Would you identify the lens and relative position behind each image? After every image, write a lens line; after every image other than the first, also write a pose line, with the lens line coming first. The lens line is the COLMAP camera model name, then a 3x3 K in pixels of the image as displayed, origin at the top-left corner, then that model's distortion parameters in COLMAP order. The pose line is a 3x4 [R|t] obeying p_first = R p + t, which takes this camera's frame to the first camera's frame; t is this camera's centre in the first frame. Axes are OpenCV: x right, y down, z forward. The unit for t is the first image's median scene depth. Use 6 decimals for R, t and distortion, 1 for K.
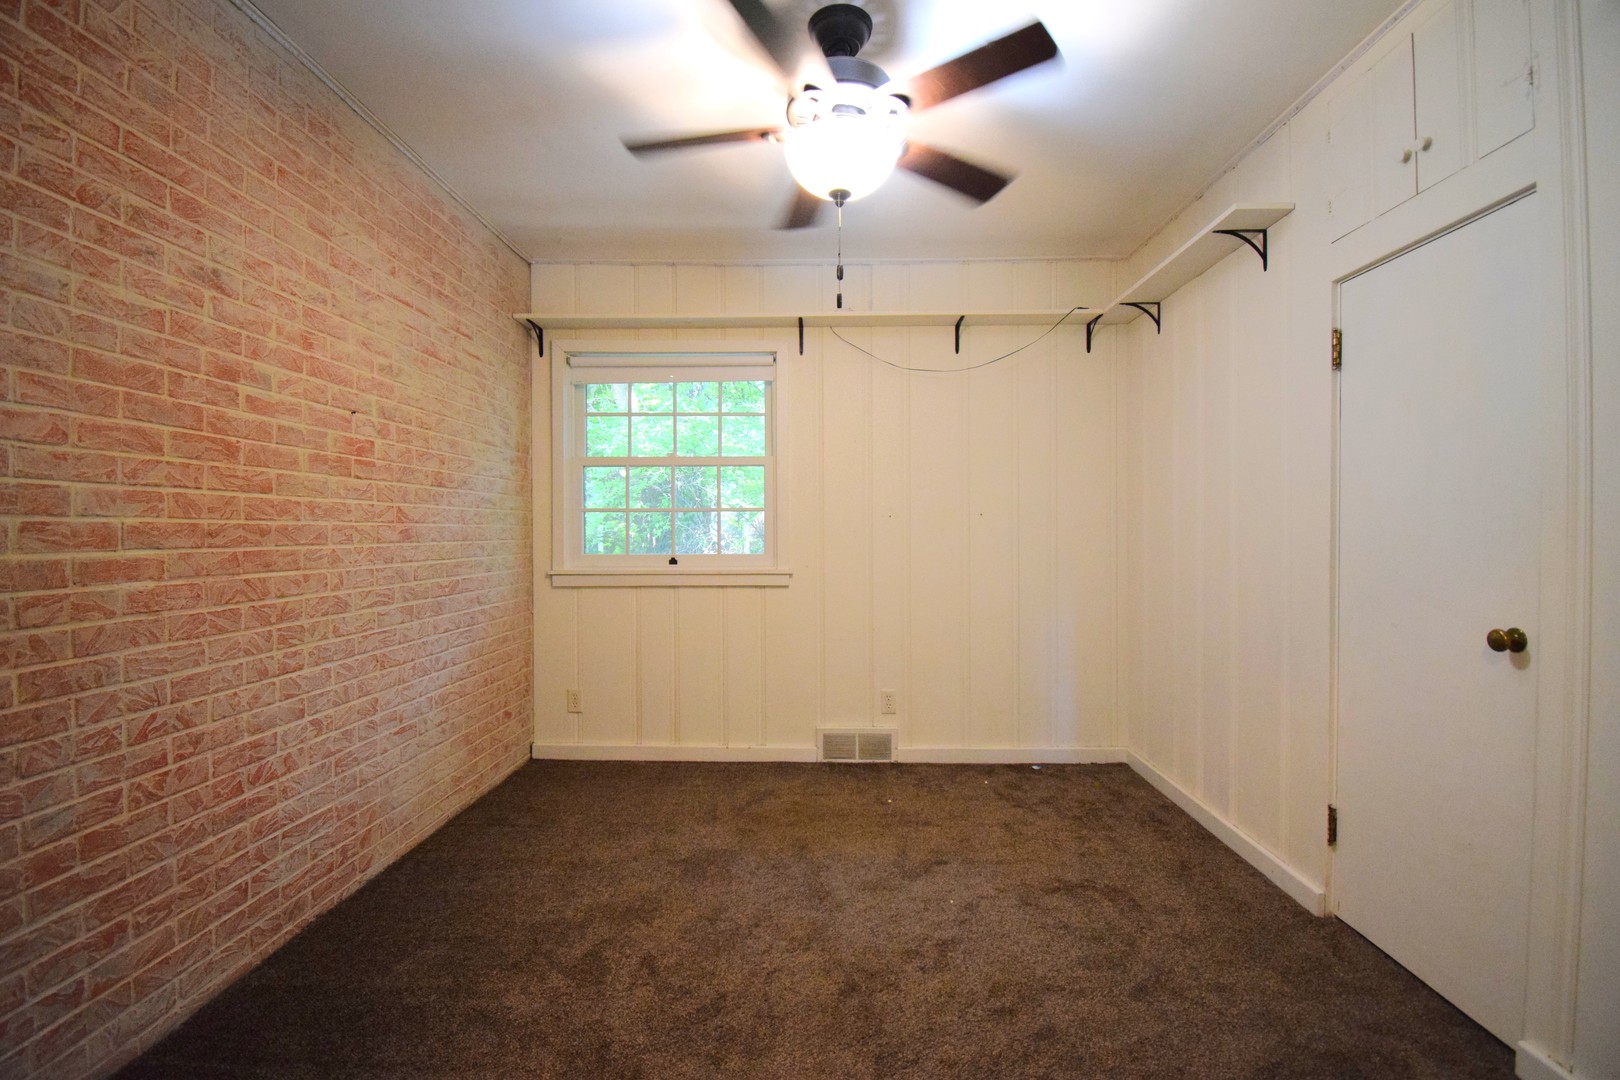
lens RADIAL K [[715.9, 0, 810.4], [0, 715.9, 537.7], [0, 0, 1]] dist [0.022658, -0.027159]
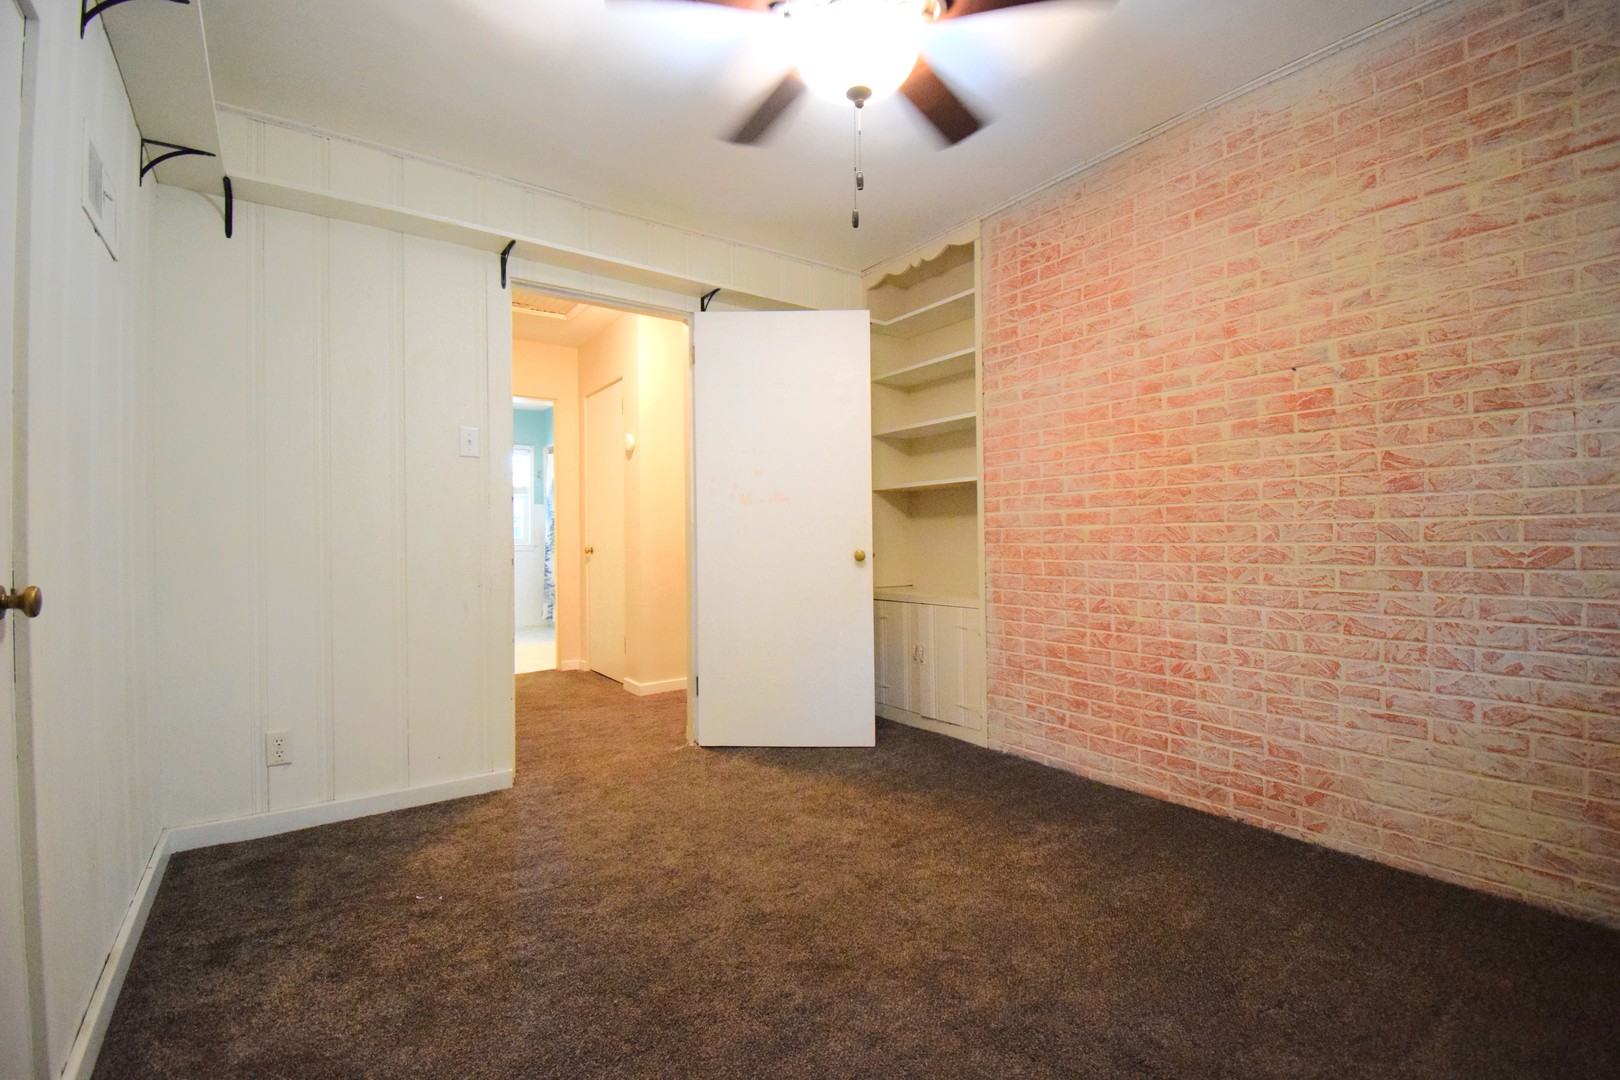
lens RADIAL K [[715.9, 0, 810.4], [0, 715.9, 537.7], [0, 0, 1]] dist [0.022658, -0.027159]
pose [[-0.798800, 0.007560, -0.601549, 0.618343], [0.004975, 0.999970, 0.005961, 0.064864], [0.601576, 0.001769, -0.798814, 1.645385]]
